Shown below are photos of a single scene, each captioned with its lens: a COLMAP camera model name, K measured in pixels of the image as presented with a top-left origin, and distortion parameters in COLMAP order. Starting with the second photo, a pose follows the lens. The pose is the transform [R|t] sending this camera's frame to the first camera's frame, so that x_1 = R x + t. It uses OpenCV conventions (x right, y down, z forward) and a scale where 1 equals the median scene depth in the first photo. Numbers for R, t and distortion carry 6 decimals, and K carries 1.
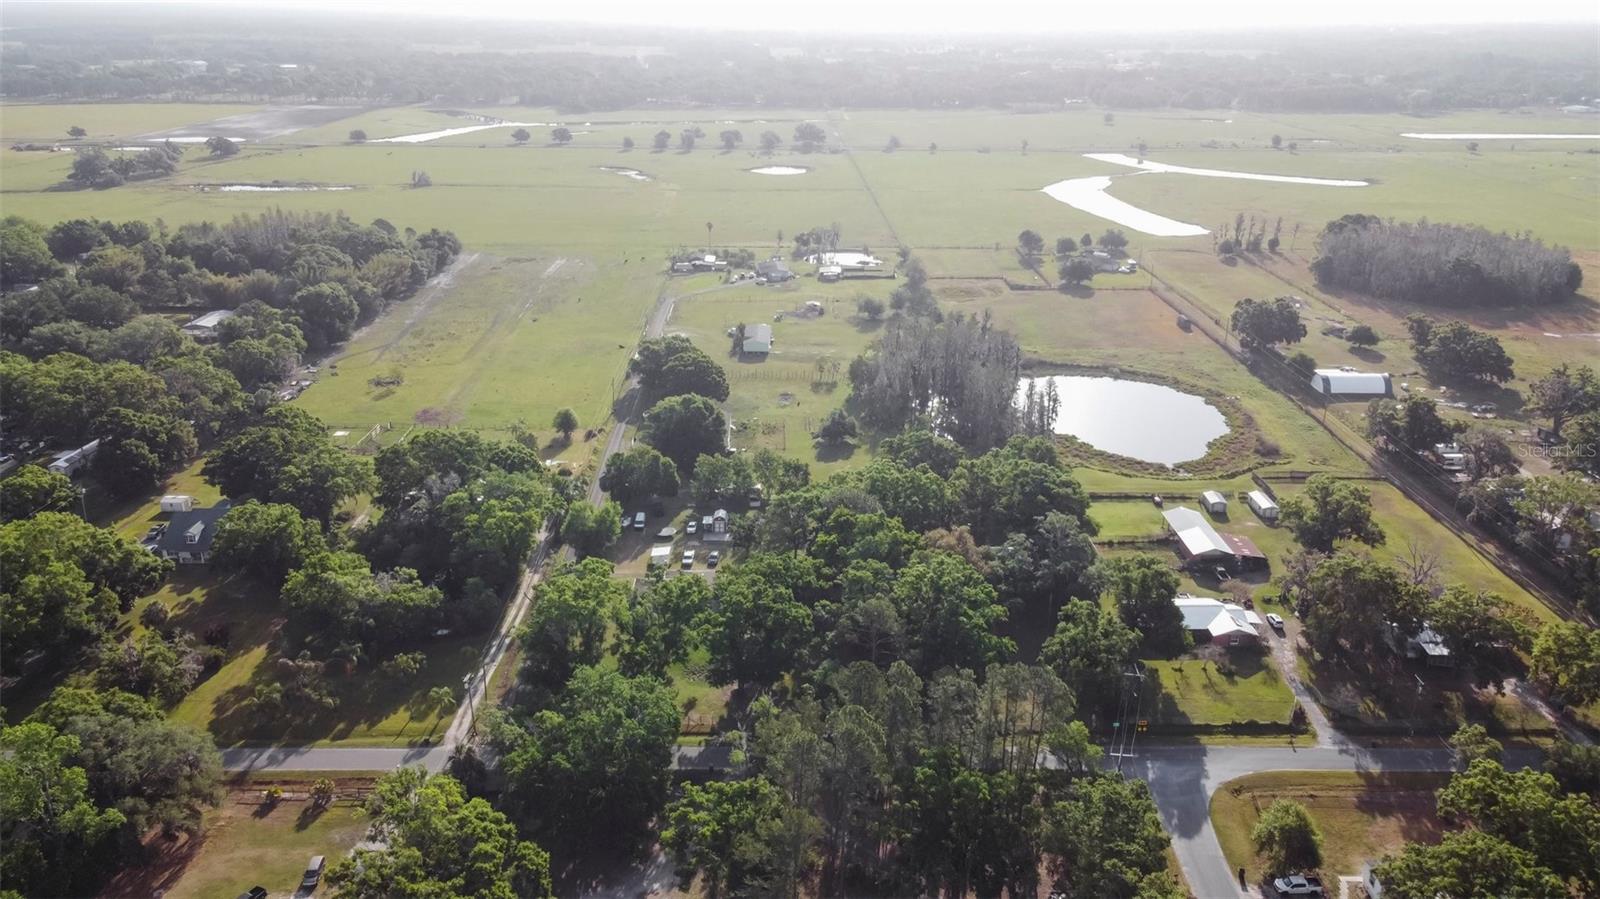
lens RADIAL K [[1231.5, 0, 800.0], [0, 1231.5, 449.5], [0, 0, 1]] dist [0.027814, -0.004984]
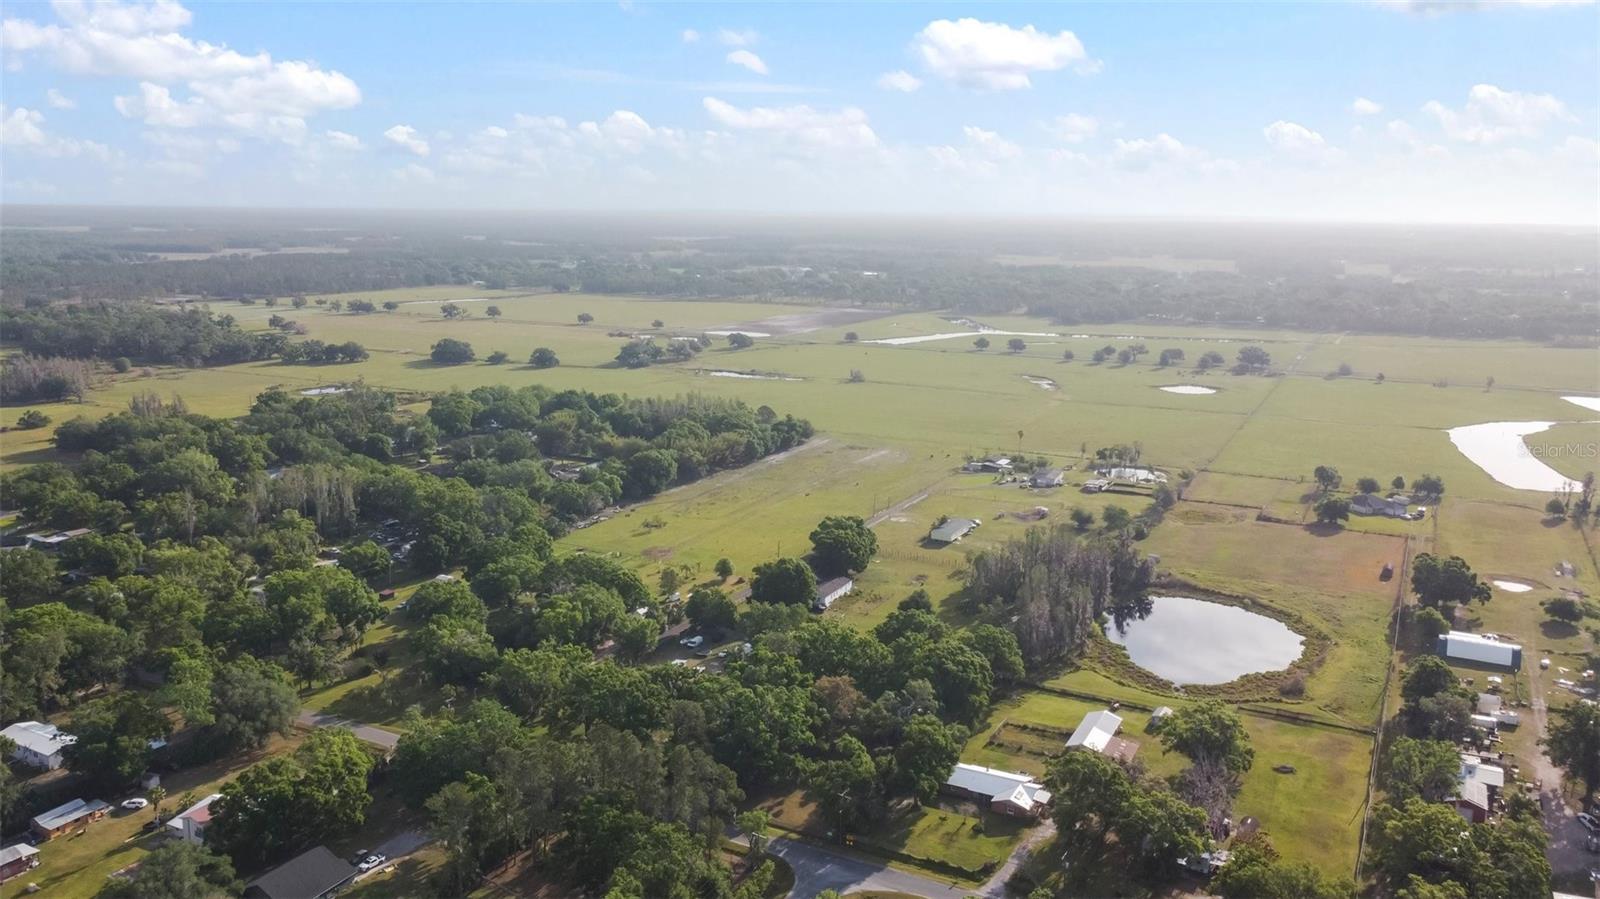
lens RADIAL K [[1231.5, 0, 800.0], [0, 1231.5, 449.5], [0, 0, 1]] dist [0.027814, -0.004984]
pose [[0.881600, 0.094175, -0.462506, 0.545903], [-0.165148, 0.979500, -0.115351, -0.010156], [0.442162, 0.178076, 0.879080, -0.144834]]
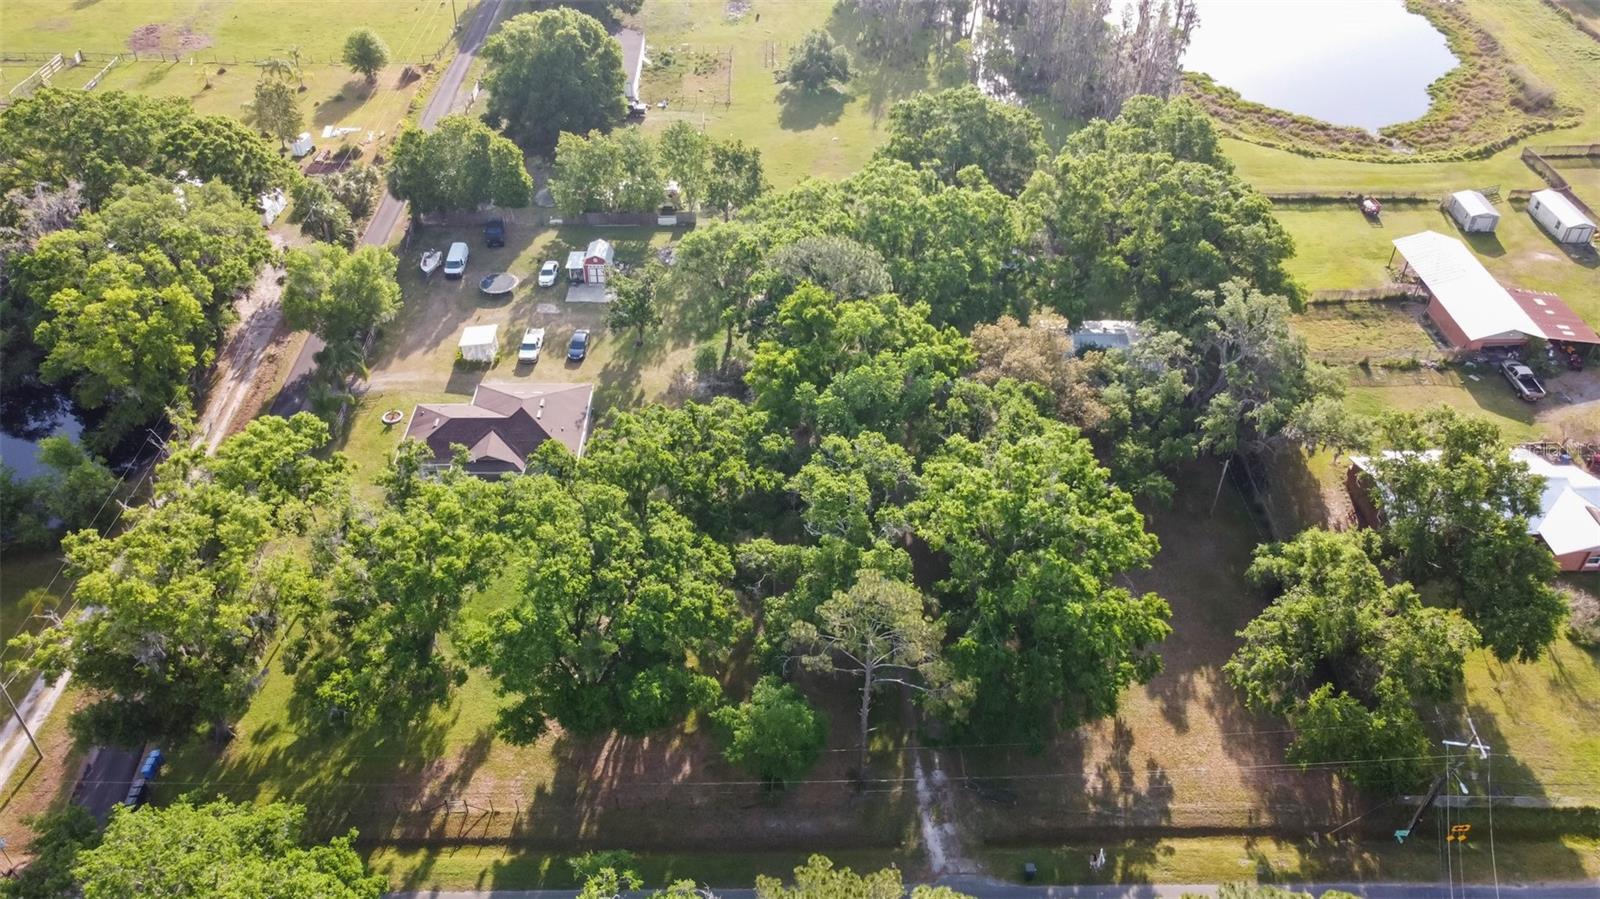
lens RADIAL K [[1231.5, 0, 800.0], [0, 1231.5, 449.5], [0, 0, 1]] dist [0.027814, -0.004984]
pose [[0.999997, -0.002493, -0.000290, 0.025271], [0.002453, 0.946542, 0.322572, -0.040041], [-0.000530, -0.322571, 0.946545, 0.429978]]
